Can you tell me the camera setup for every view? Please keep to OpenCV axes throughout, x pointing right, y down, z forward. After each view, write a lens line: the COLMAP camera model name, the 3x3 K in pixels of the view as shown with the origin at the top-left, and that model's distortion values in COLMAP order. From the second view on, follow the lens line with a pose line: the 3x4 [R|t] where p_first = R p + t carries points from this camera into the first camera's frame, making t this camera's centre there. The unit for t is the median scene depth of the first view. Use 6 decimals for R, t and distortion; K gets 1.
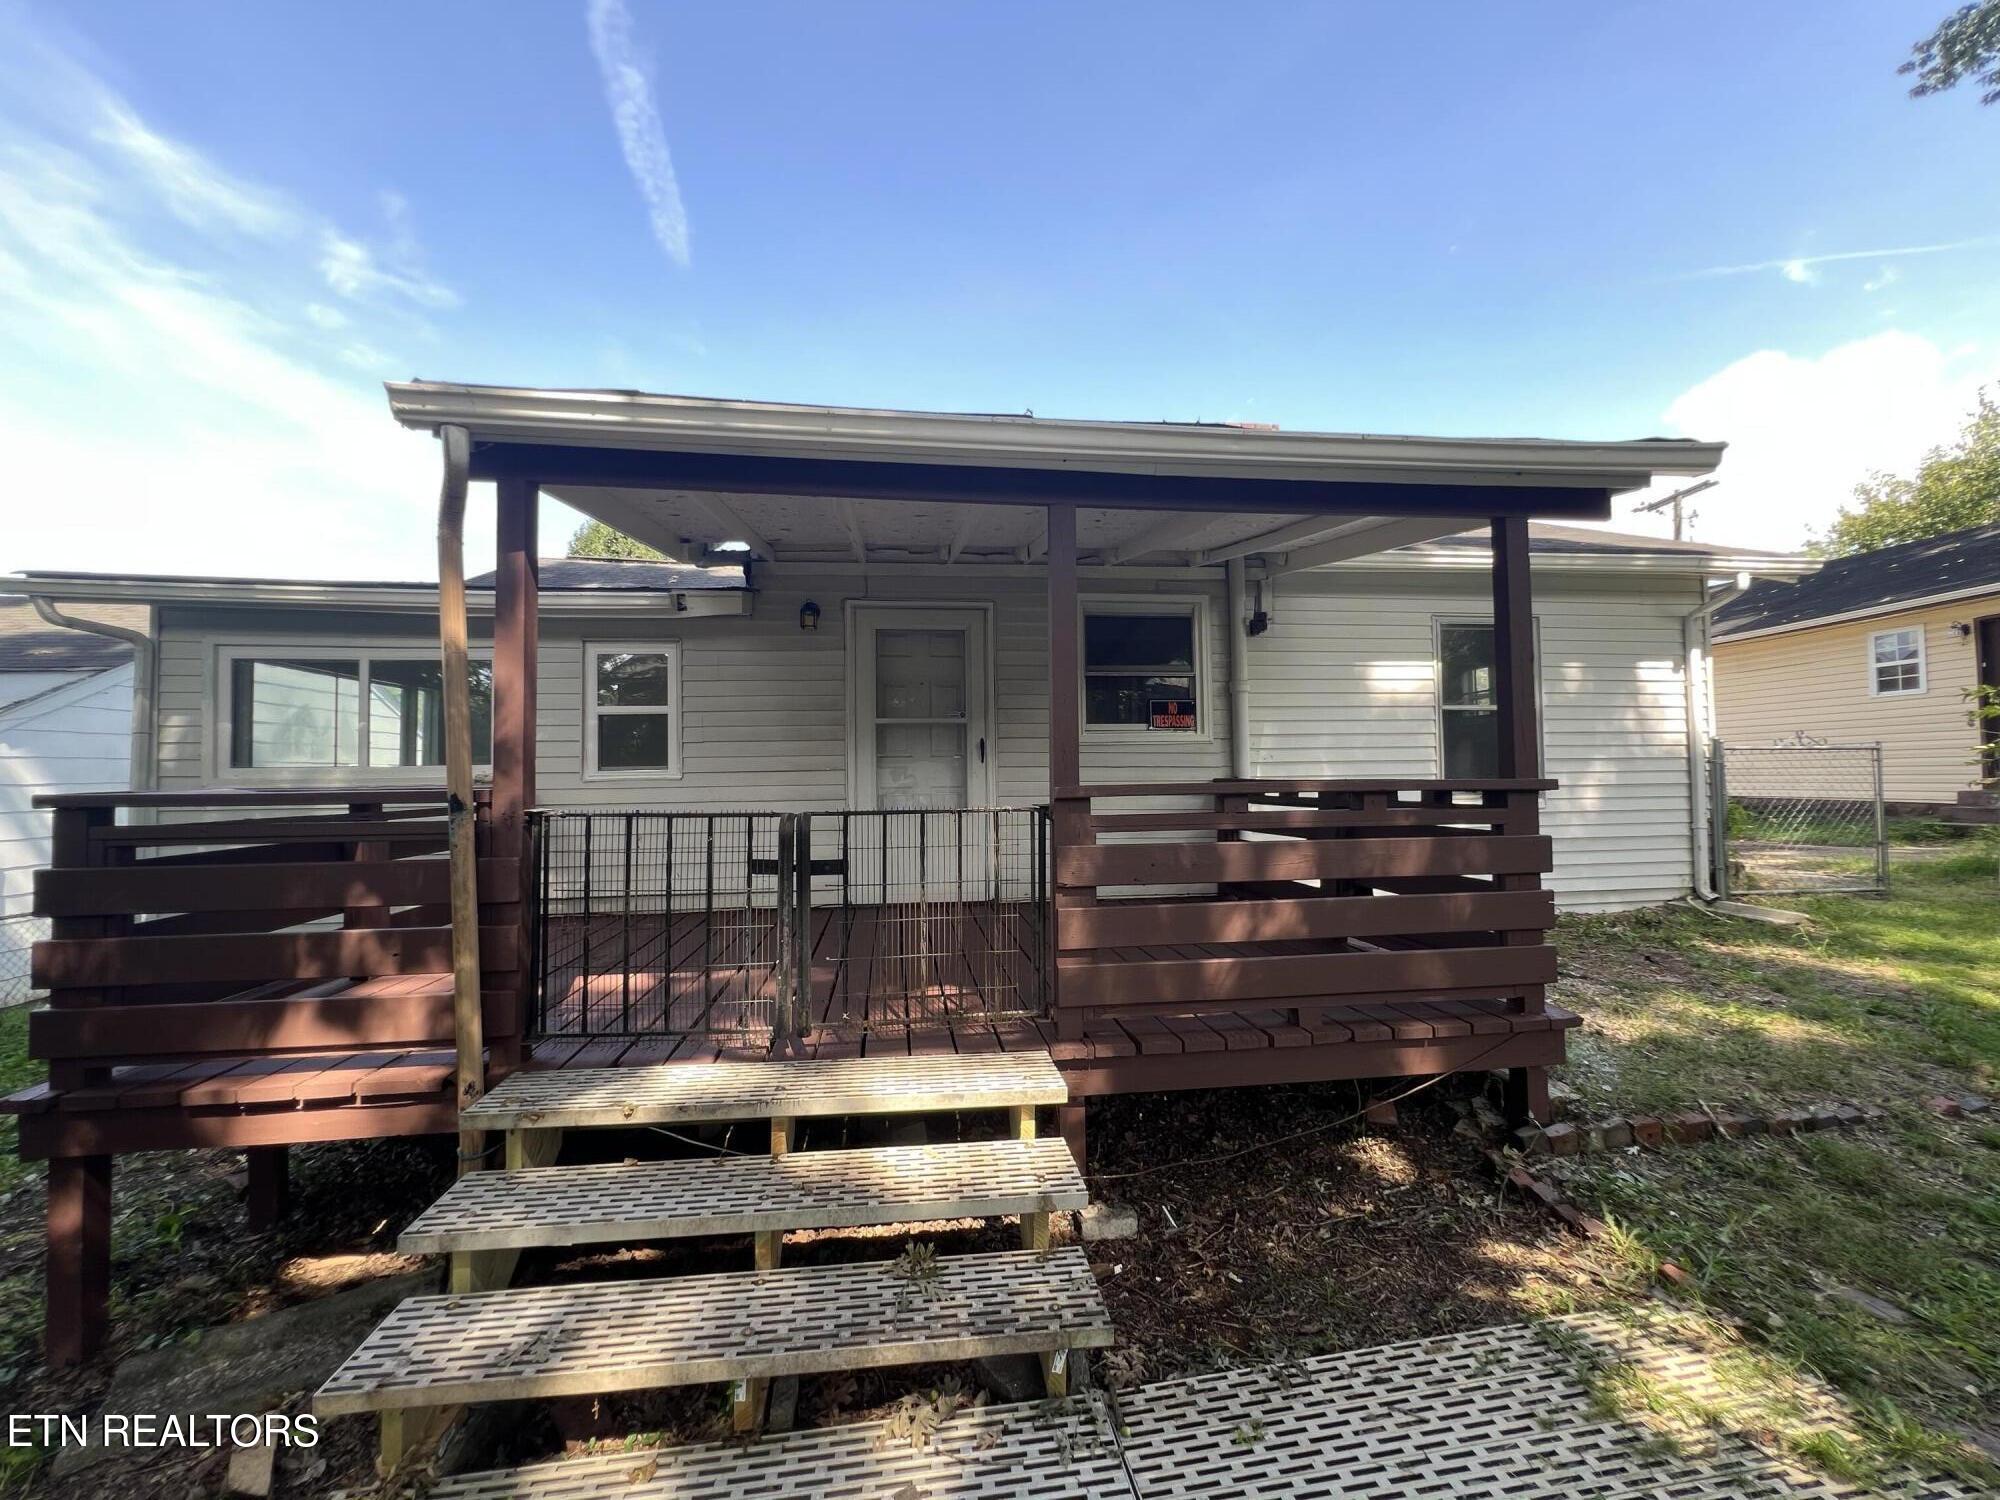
lens RADIAL K [[801.3, 0, 1001.9], [0, 801.3, 748.0], [0, 0, 1]] dist [-0.000539, -0.000077]
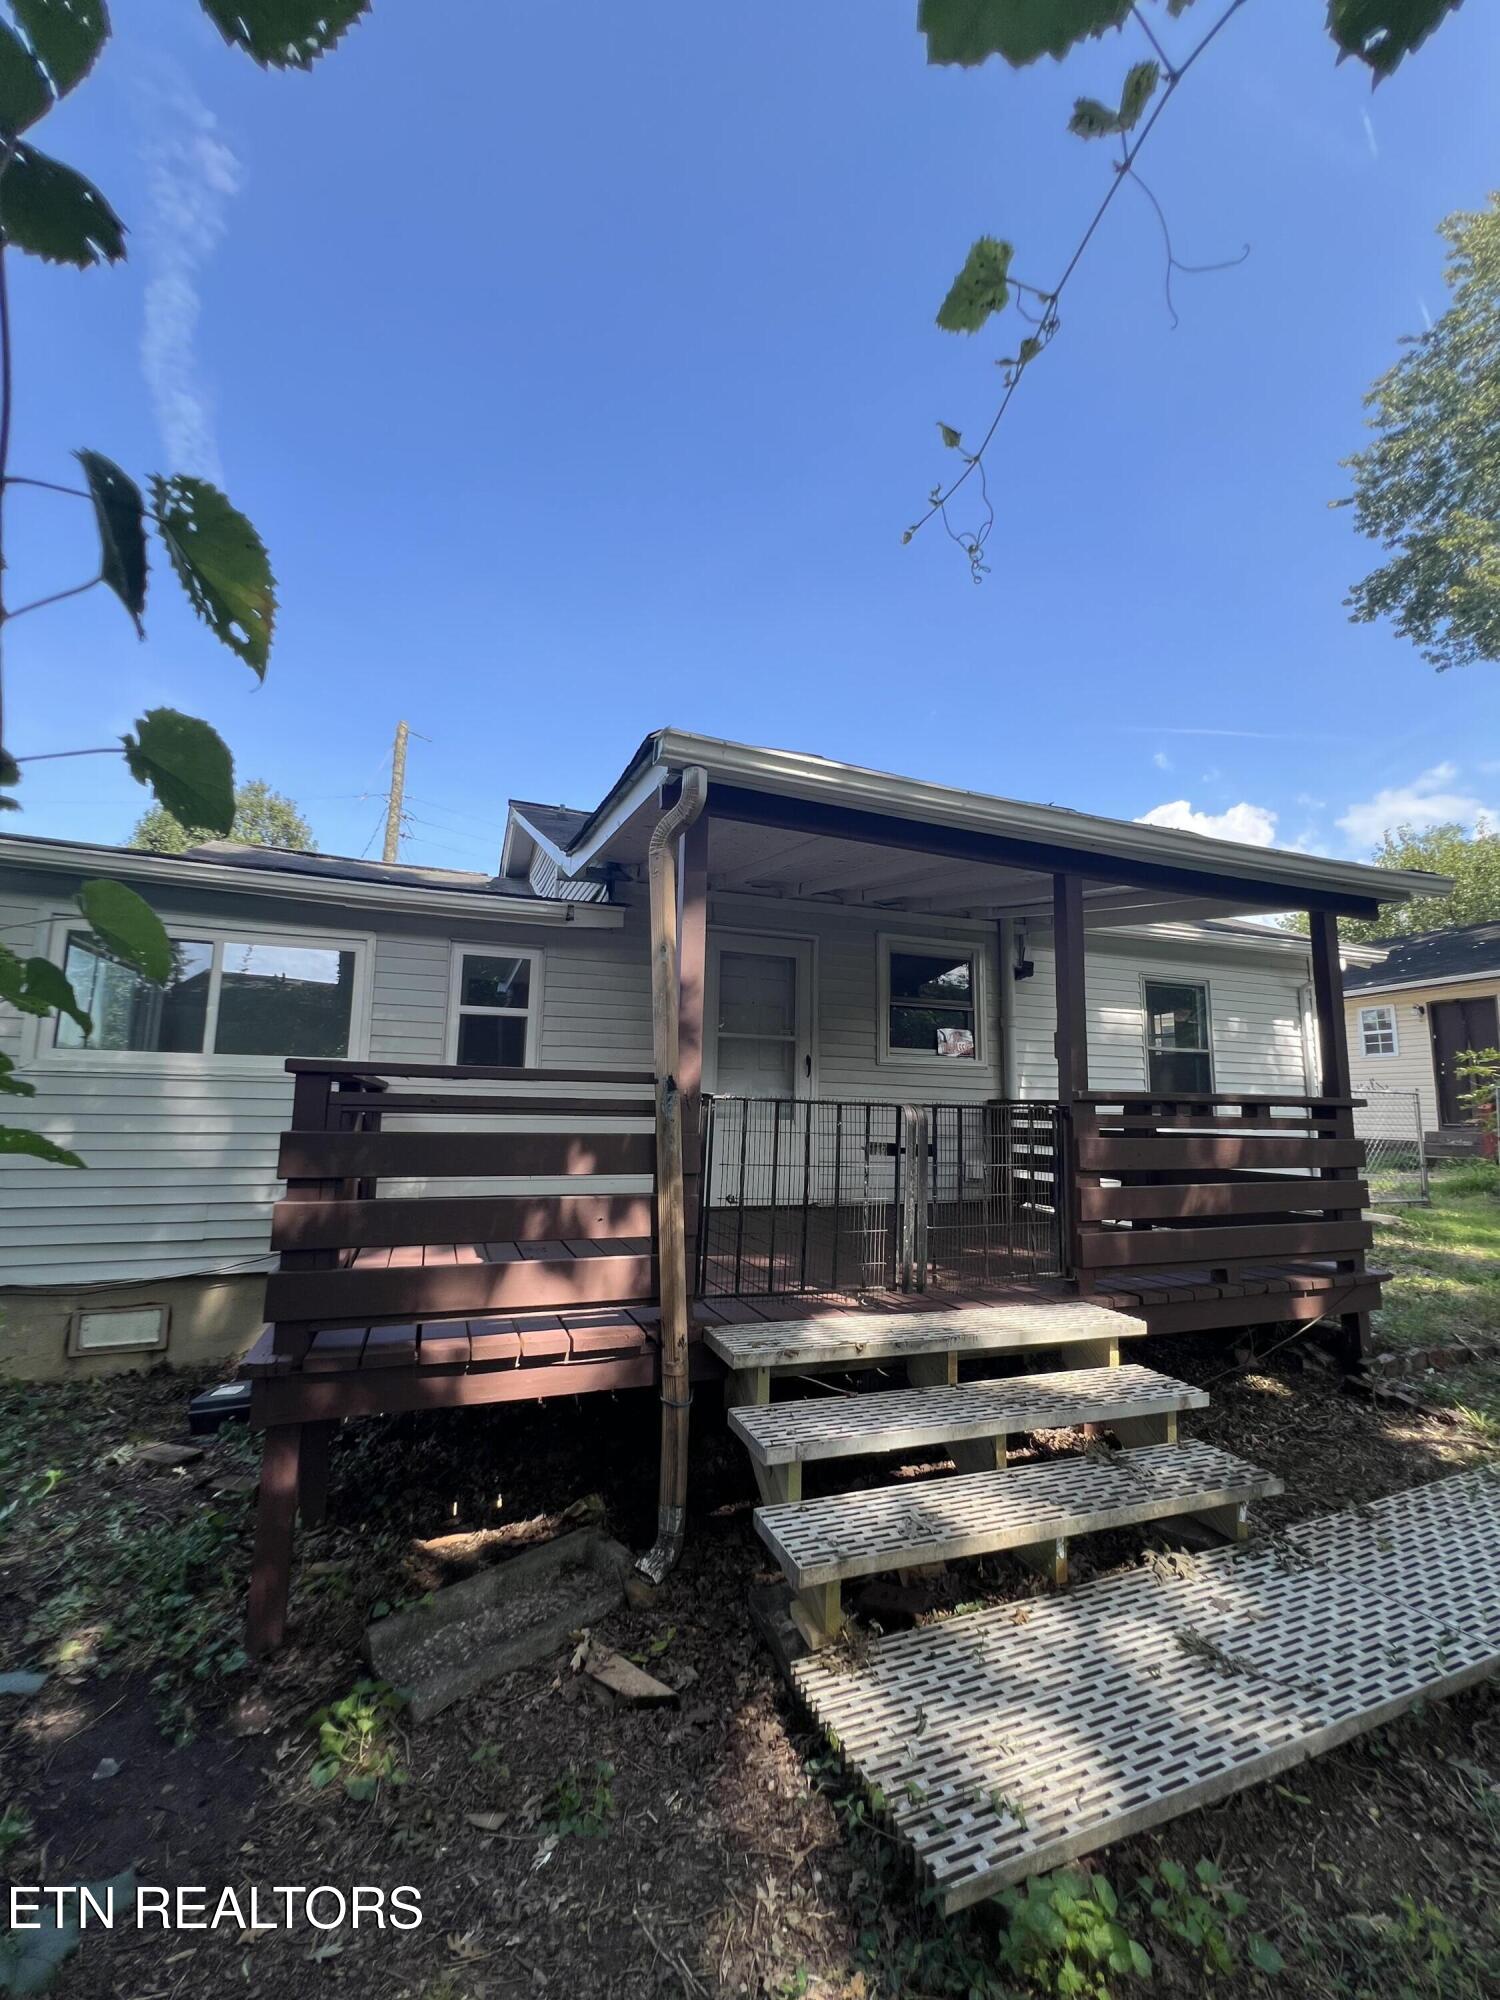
lens RADIAL K [[801.3, 0, 739.8], [0, 801.3, 991.7], [0, 0, 1]] dist [-0.000539, -0.000077]
pose [[0.971475, 0.064972, 0.228067, -0.739418], [-0.040841, 0.993205, -0.108975, 0.050500], [-0.233598, 0.096552, 0.967528, -0.126957]]
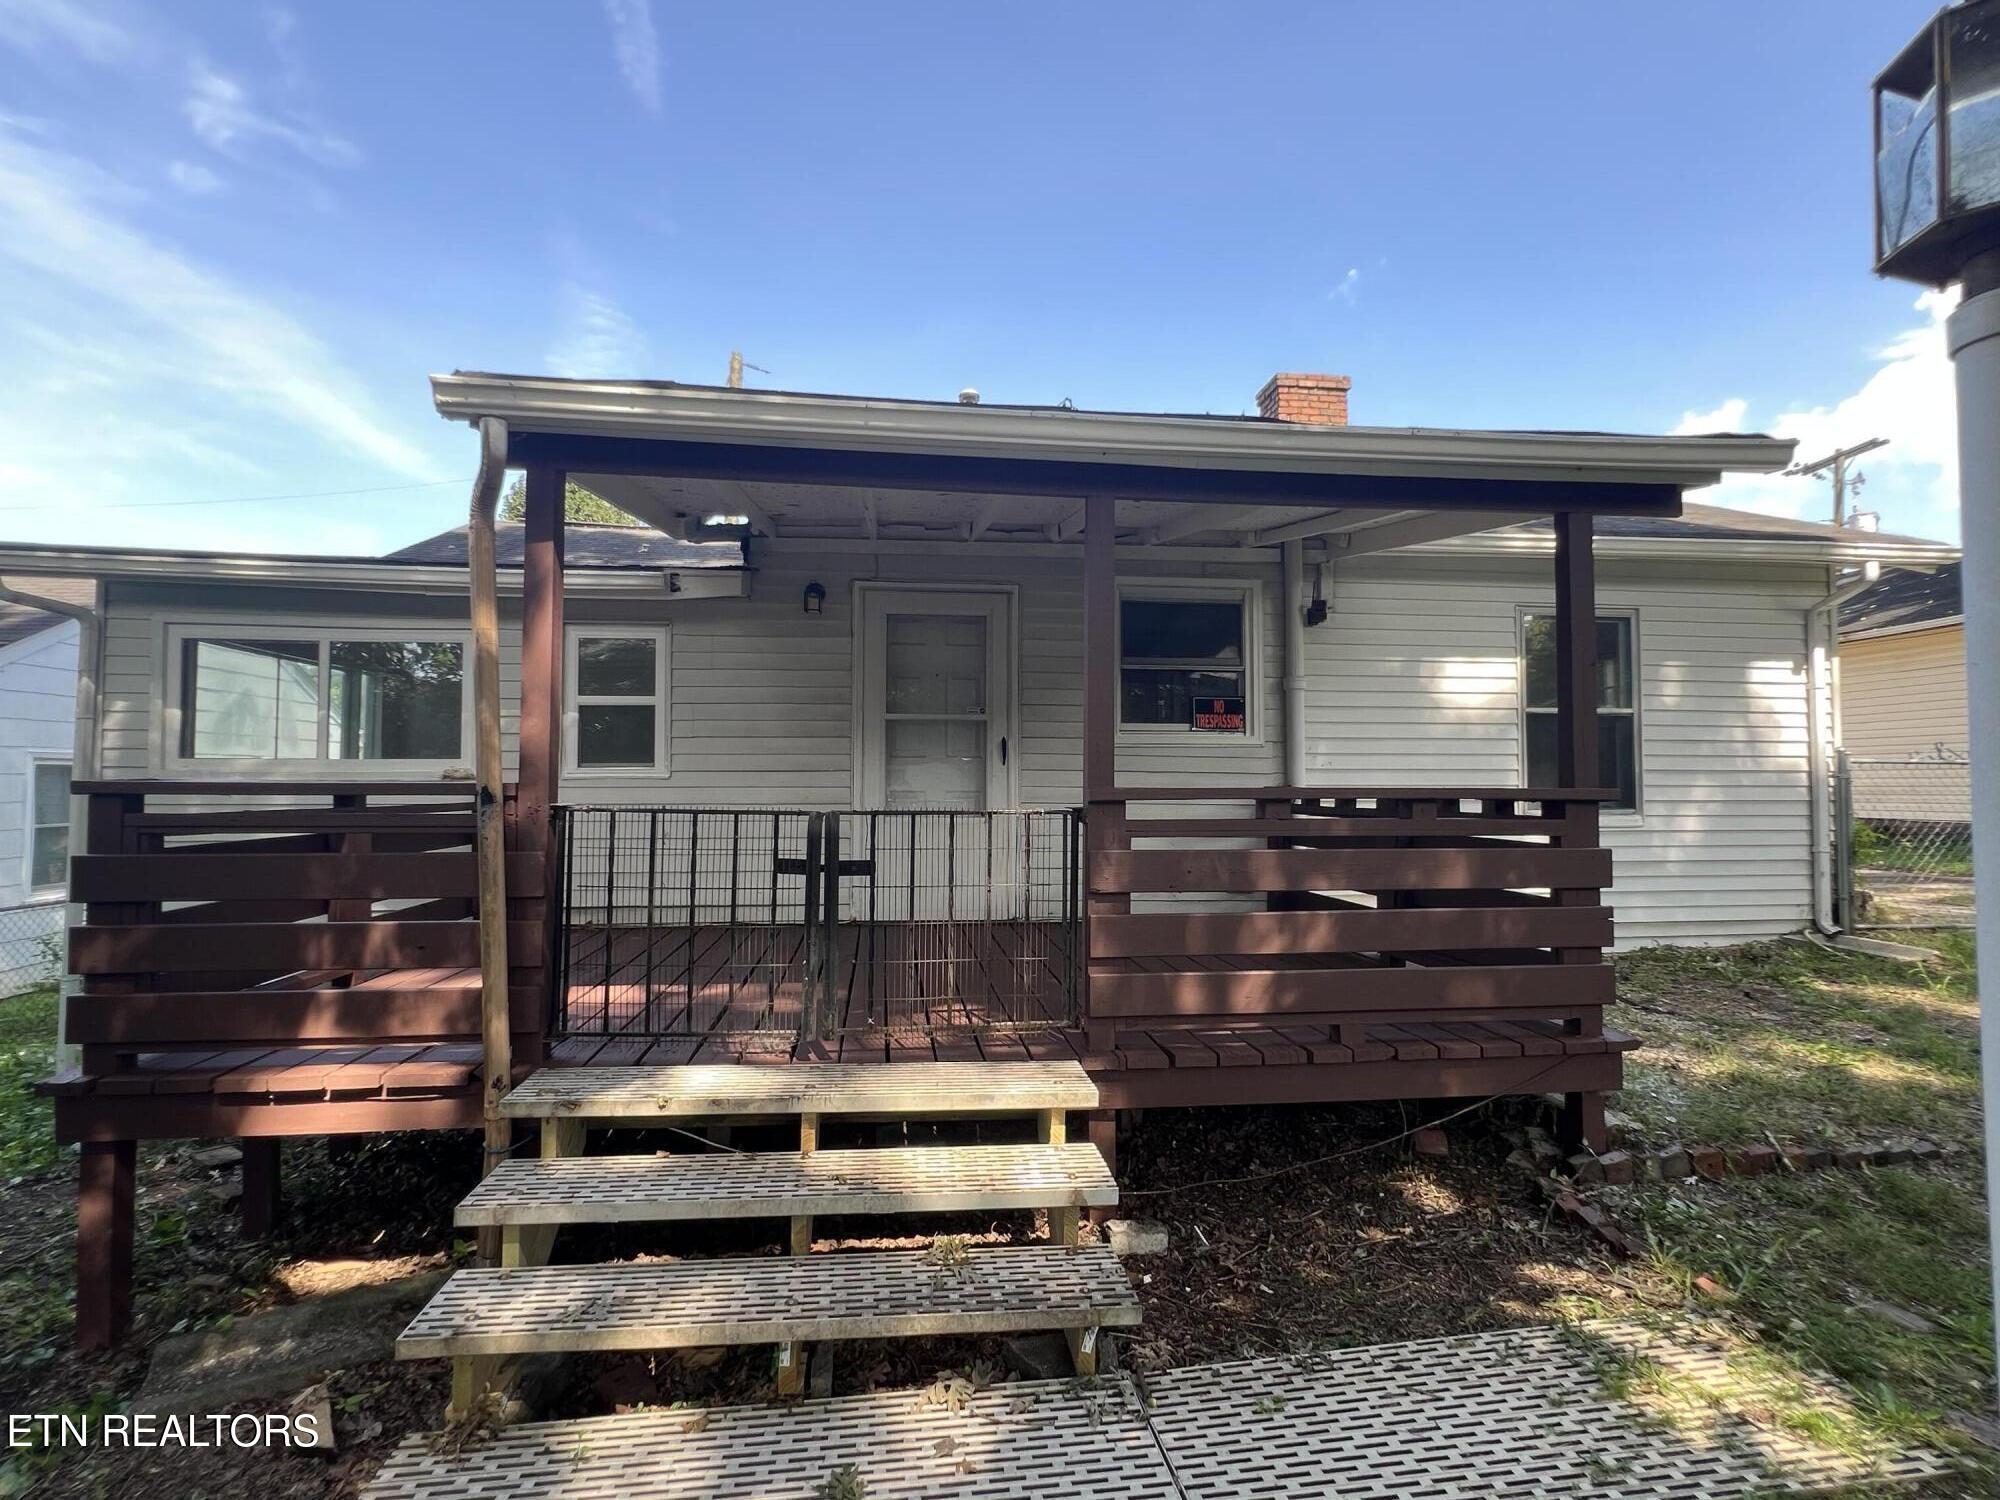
lens RADIAL K [[979.0, 0, 1002.2], [0, 979.0, 748.3], [0, 0, 1]] dist [-0.000693, 0.000395]
pose [[0.999798, 0.014657, -0.013744, -0.022581], [-0.014671, 0.999892, -0.000888, 0.001760], [0.013729, 0.001089, 0.999905, -0.176894]]
